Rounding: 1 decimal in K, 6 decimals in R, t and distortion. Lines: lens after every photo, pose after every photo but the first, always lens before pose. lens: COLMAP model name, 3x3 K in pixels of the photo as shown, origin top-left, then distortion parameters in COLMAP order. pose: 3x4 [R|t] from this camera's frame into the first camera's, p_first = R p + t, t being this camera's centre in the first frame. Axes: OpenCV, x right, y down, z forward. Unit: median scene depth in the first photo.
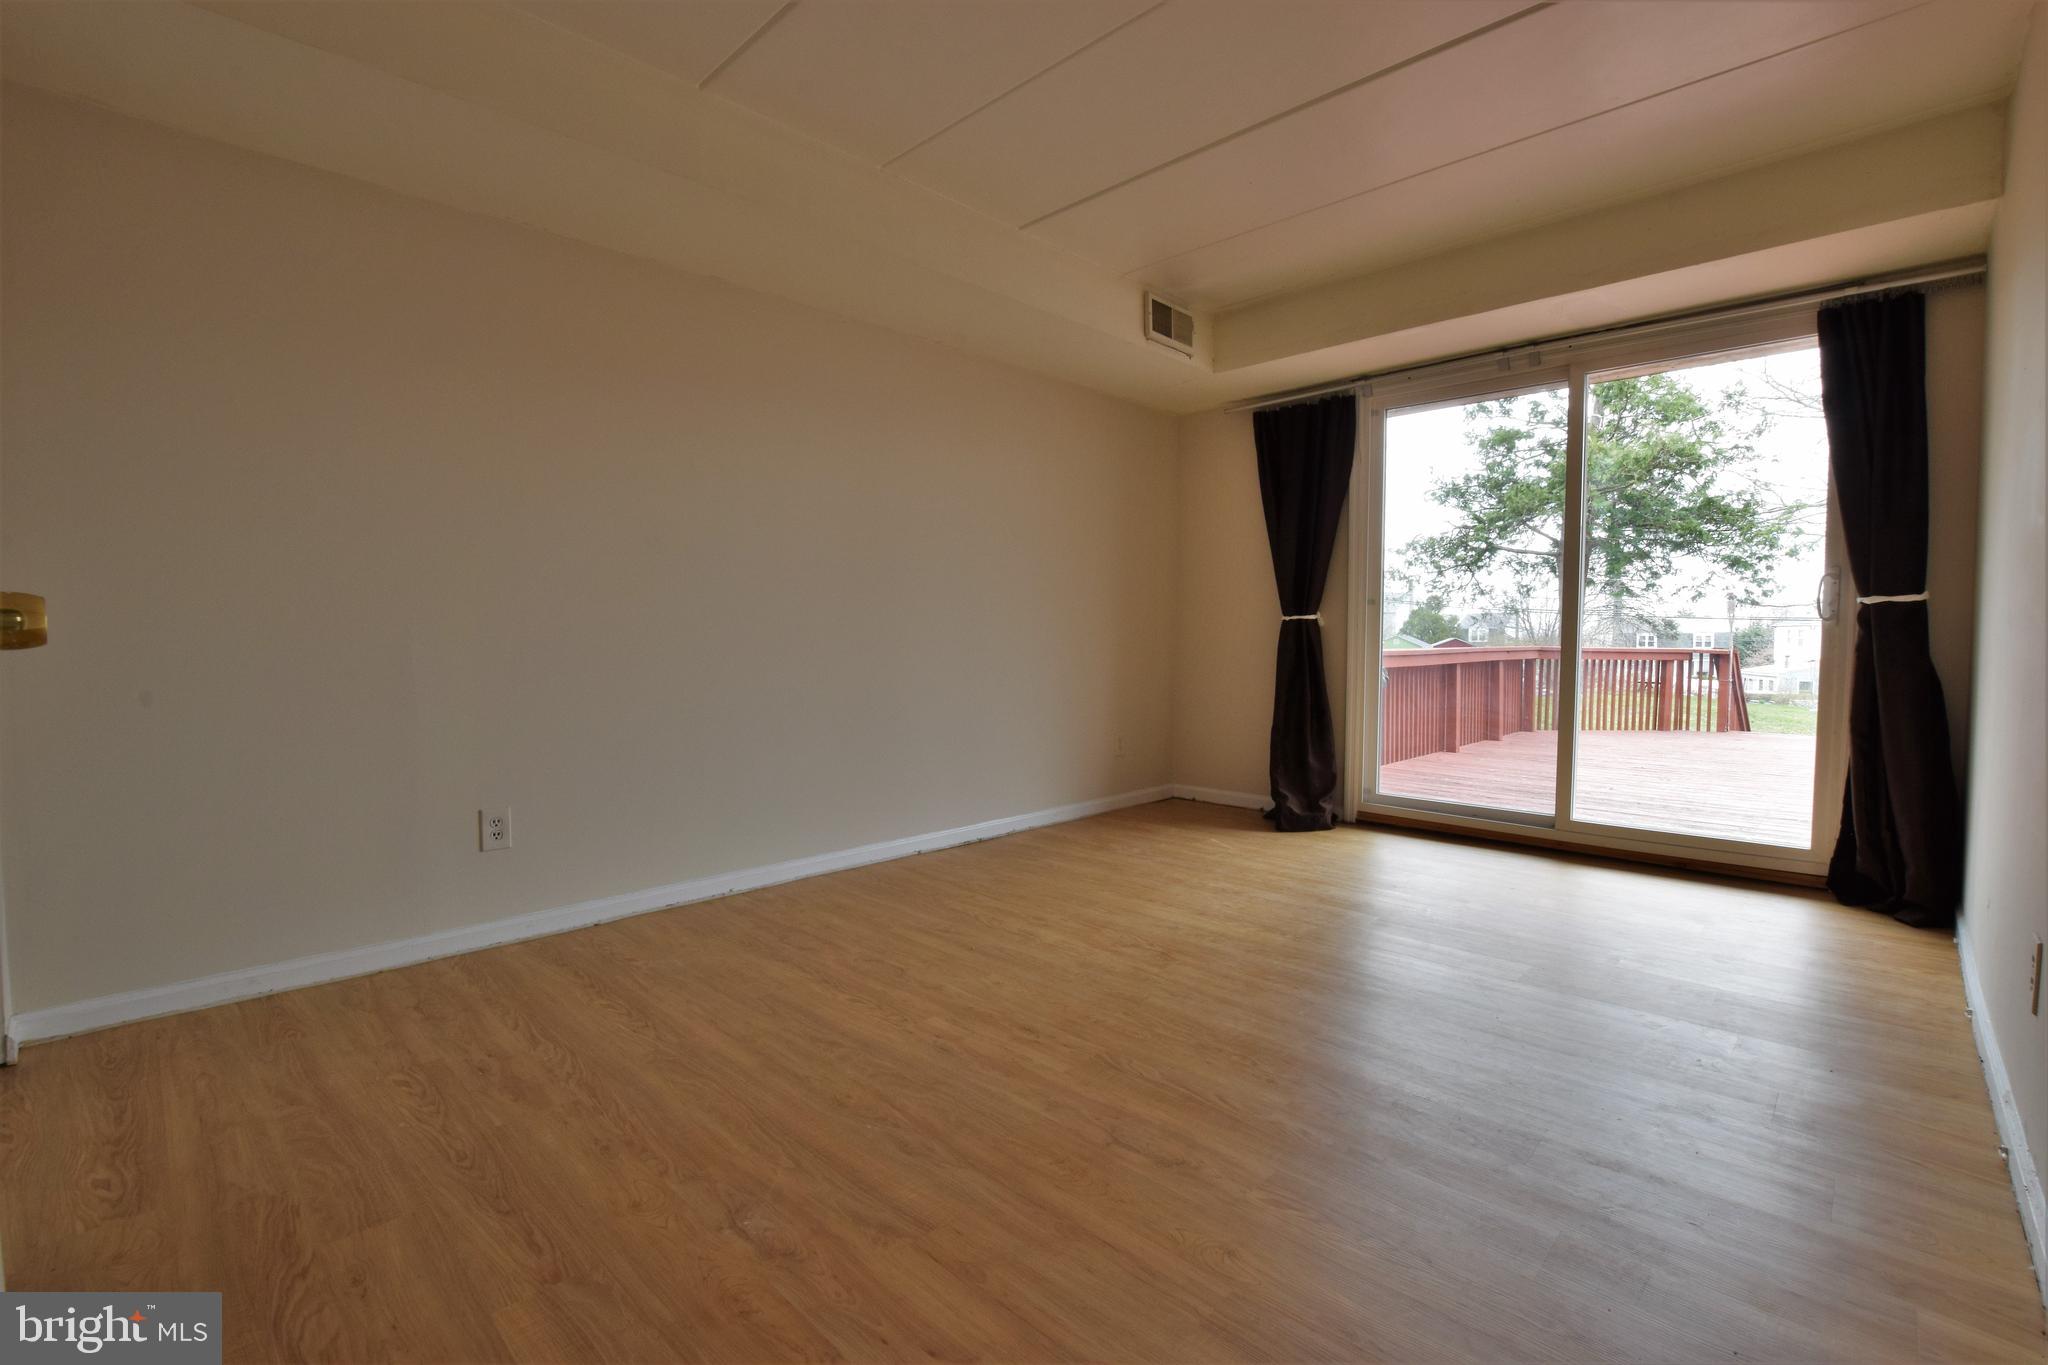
lens RADIAL K [[900.9, 0, 1025.3], [0, 900.9, 681.4], [0, 0, 1]] dist [-0.035504, 0.005516]
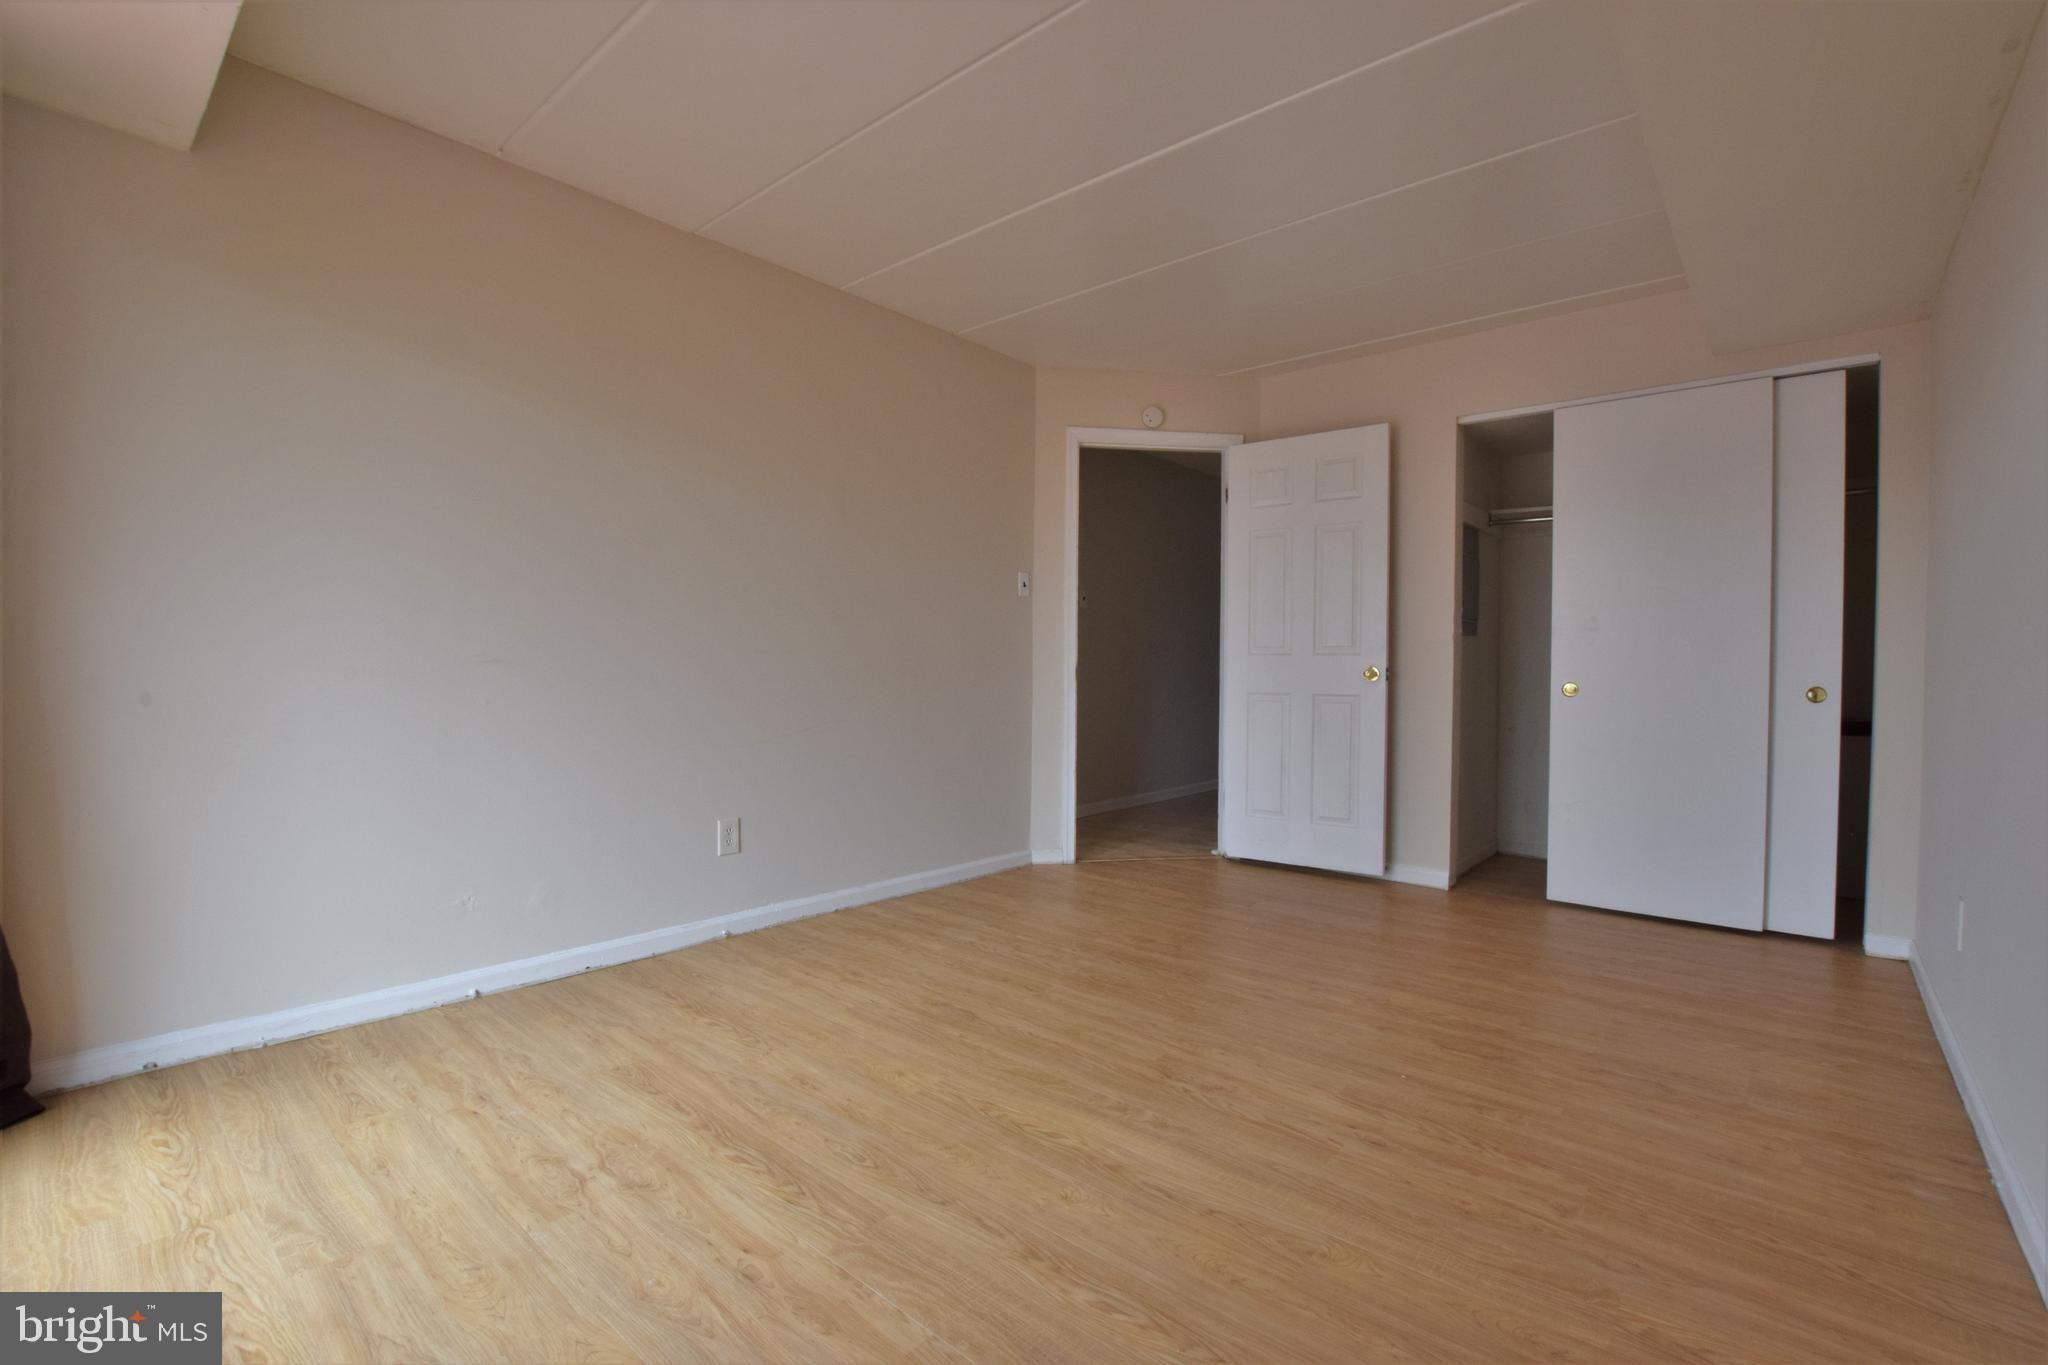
lens RADIAL K [[900.9, 0, 1024.8], [0, 900.9, 678.4], [0, 0, 1]] dist [-0.035504, 0.005516]
pose [[-0.998528, -0.009617, -0.053374, 0.344071], [-0.013208, 0.997643, 0.067335, -0.112956], [0.052601, 0.067940, -0.996302, 1.847436]]
